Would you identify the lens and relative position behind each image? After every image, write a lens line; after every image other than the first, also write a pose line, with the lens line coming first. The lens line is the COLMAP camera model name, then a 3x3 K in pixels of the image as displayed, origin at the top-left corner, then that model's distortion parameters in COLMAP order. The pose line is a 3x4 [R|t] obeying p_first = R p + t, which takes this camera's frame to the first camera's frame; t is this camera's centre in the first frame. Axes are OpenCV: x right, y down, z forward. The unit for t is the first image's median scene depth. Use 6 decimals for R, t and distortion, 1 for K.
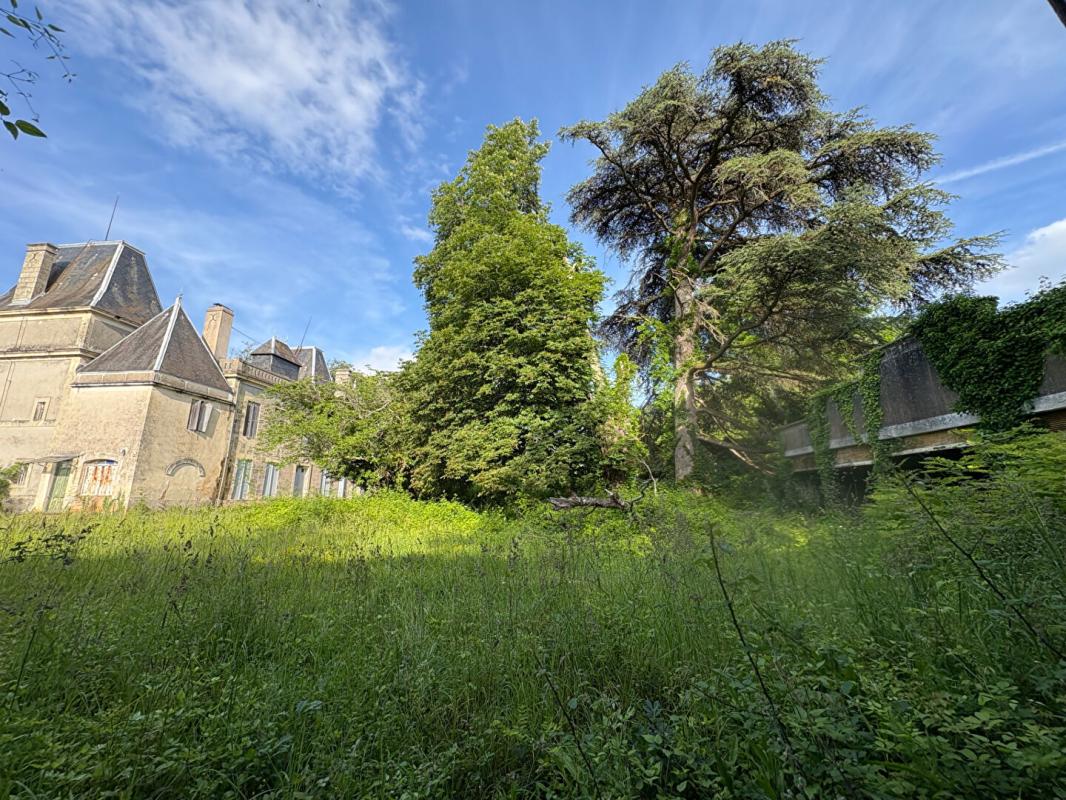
lens RADIAL K [[424.4, 0, 533.0], [0, 424.4, 400.0], [0, 0, 1]] dist [0.001804, 0.000031]
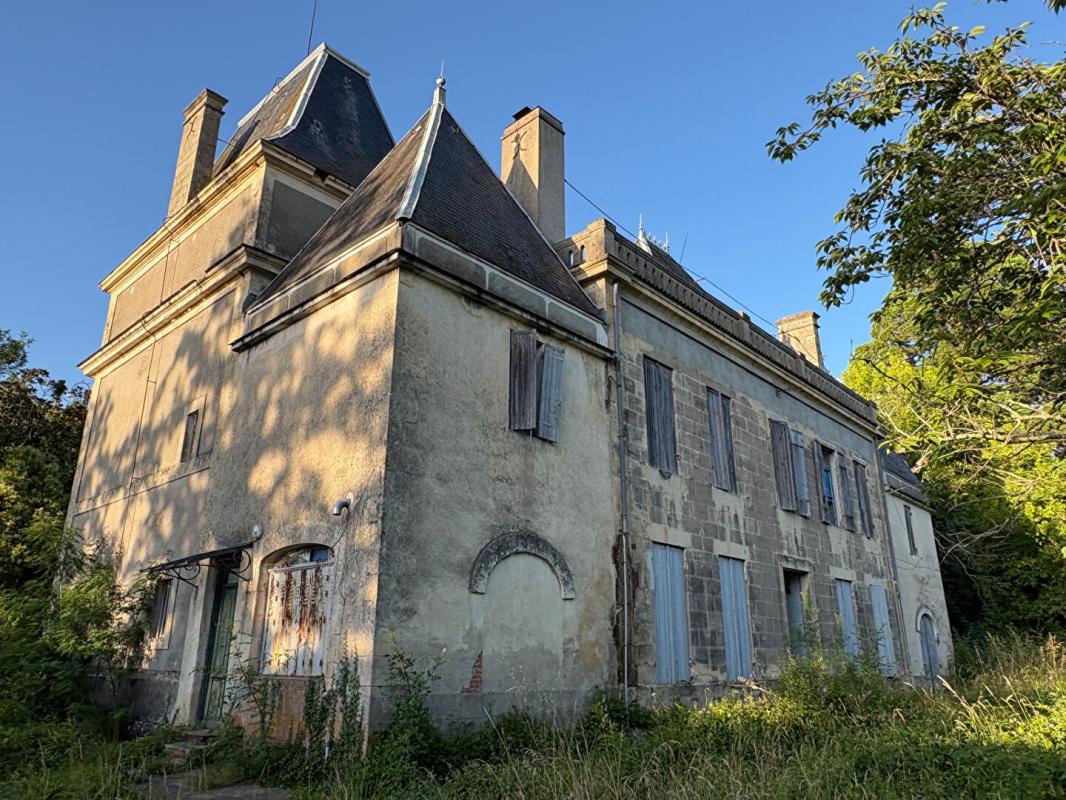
lens RADIAL K [[684.4, 0, 528.5], [0, 684.4, 426.8], [0, 0, 1]] dist [-0.000757, -0.000192]
pose [[0.819469, -0.186476, -0.541938, -0.629727], [0.128704, 0.981312, -0.143048, 0.149946], [0.558485, 0.047474, 0.828155, 0.712765]]
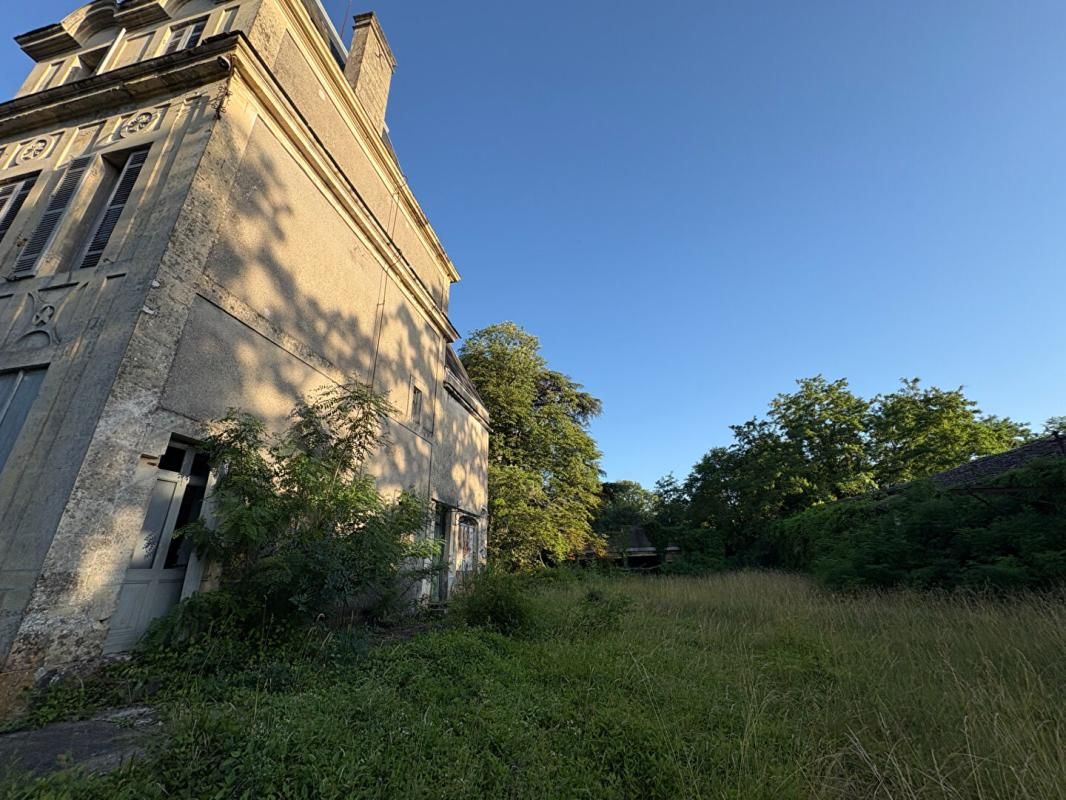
lens RADIAL K [[424.4, 0, 533.0], [0, 424.4, 400.0], [0, 0, 1]] dist [0.001804, 0.000031]
pose [[0.107593, 0.367694, 0.923702, -1.794449], [-0.207762, 0.916897, -0.340785, 0.184006], [-0.972244, -0.155244, 0.175044, 0.814607]]
